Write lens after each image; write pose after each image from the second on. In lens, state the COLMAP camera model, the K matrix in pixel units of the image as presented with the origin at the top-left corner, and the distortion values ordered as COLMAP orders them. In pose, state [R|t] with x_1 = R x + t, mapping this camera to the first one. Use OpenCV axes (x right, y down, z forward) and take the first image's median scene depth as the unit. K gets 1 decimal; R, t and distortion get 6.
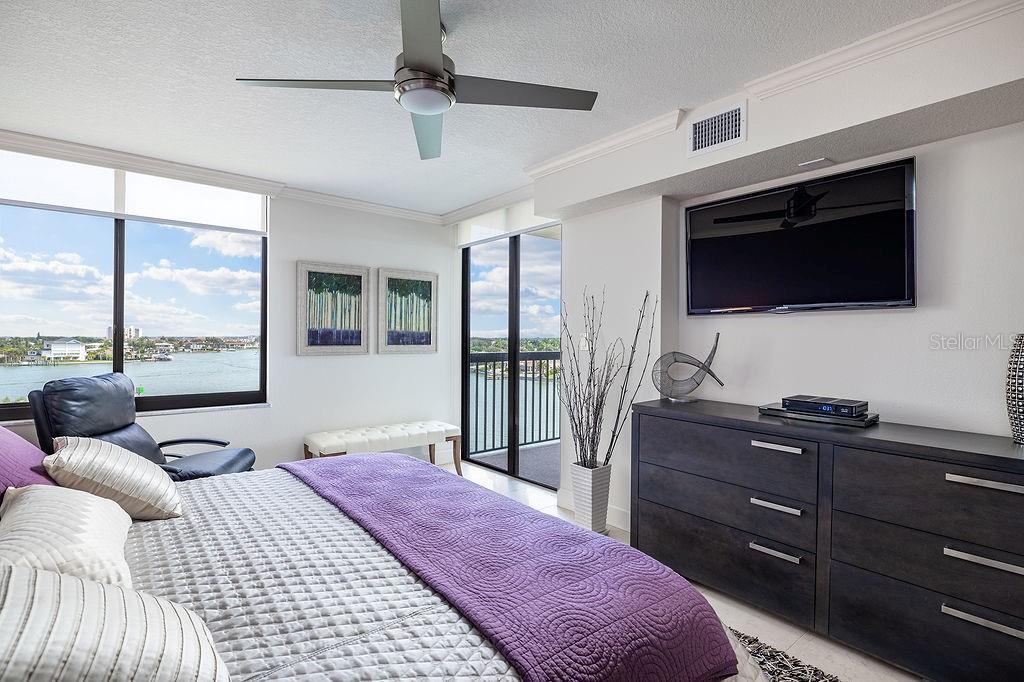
lens RADIAL K [[492.9, 0, 506.5], [0, 492.9, 344.5], [0, 0, 1]] dist [0.000723, 0.000239]
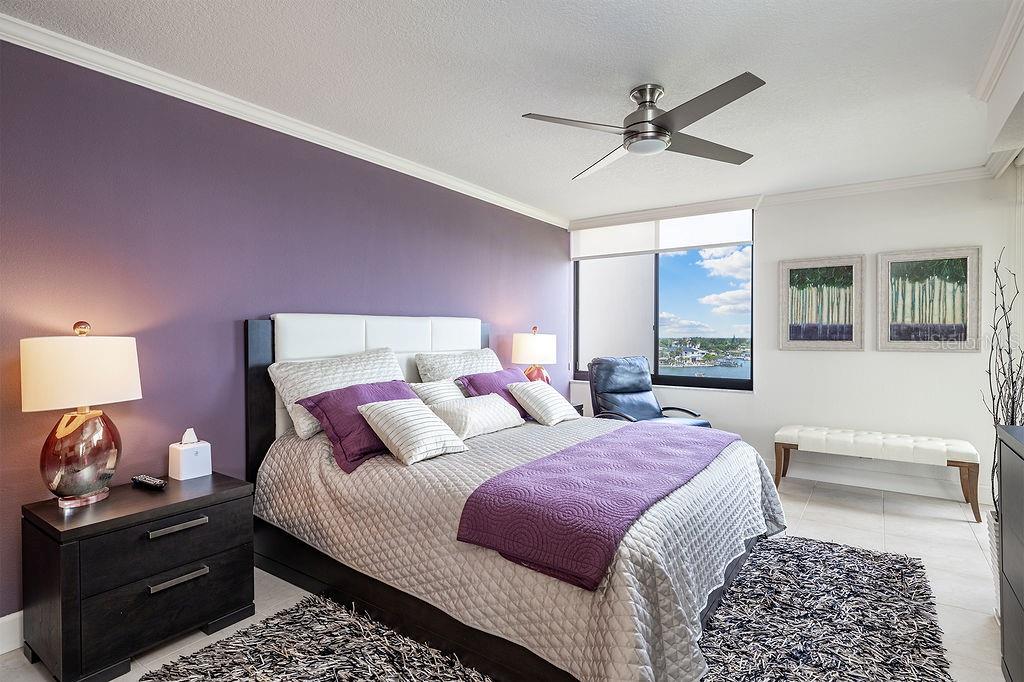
lens RADIAL K [[529.5, 0, 513.3], [0, 529.5, 339.7], [0, 0, 1]] dist [-0.006074, -0.000603]
pose [[0.279865, 0.000656, -0.960039, 0.478605], [-0.013257, 0.999907, -0.003182, 0.011218], [0.959948, 0.013618, 0.279848, 0.116422]]
